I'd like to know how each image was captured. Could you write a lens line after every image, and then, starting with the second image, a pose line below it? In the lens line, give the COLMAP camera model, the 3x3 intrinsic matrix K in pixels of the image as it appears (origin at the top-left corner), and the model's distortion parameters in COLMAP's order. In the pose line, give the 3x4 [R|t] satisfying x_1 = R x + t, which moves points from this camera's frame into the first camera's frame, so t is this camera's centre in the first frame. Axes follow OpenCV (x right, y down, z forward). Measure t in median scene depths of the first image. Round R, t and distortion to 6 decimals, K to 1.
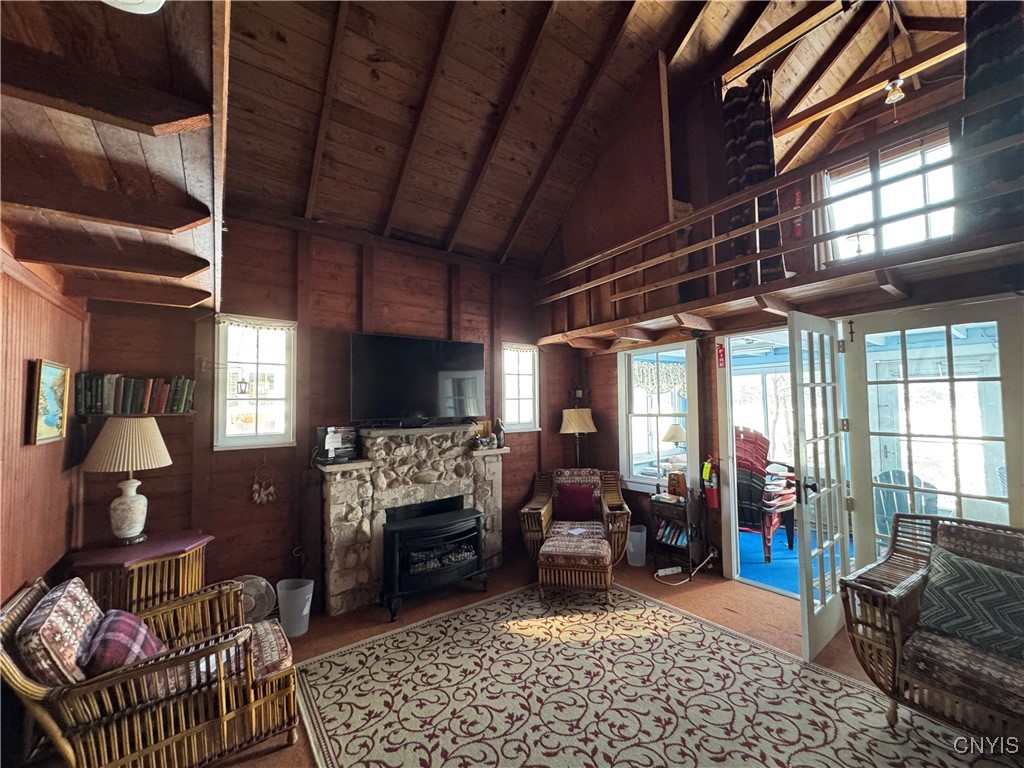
lens RADIAL K [[409.2, 0, 512.8], [0, 409.2, 383.1], [0, 0, 1]] dist [-0.003304, 0.000425]
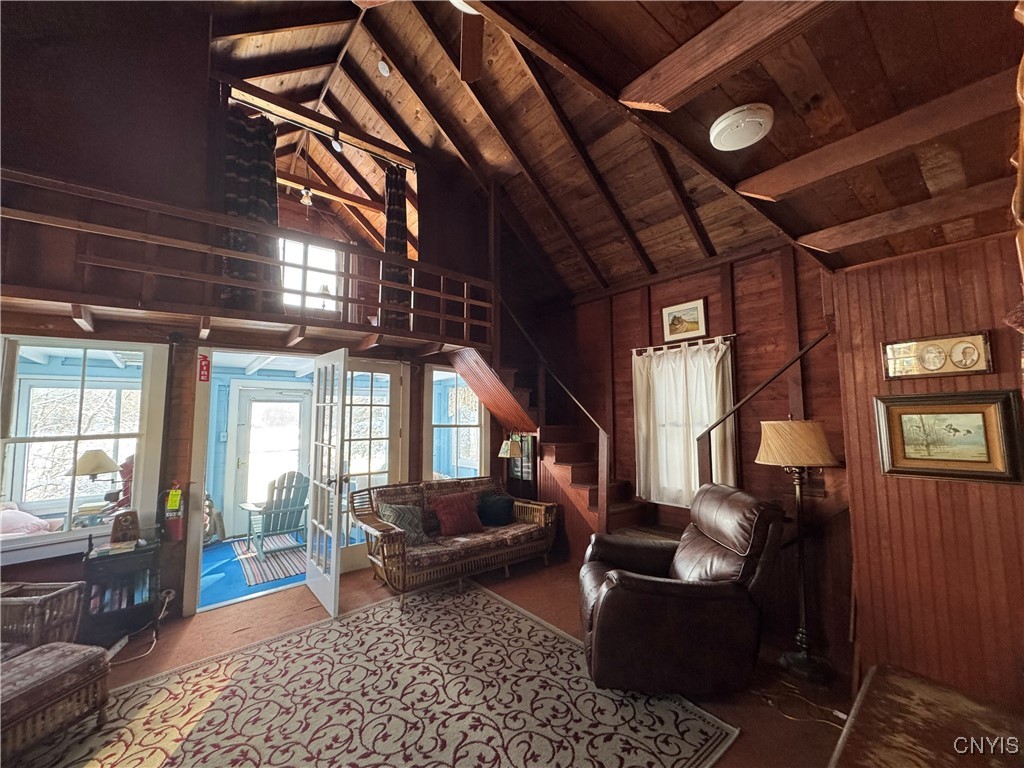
lens RADIAL K [[409.2, 0, 513.5], [0, 409.2, 381.6], [0, 0, 1]] dist [-0.003304, 0.000425]
pose [[-0.060001, 0.100701, 0.993106, -0.469657], [-0.034191, 0.994107, -0.102868, 0.035750], [-0.997613, -0.040127, -0.056204, 0.371043]]
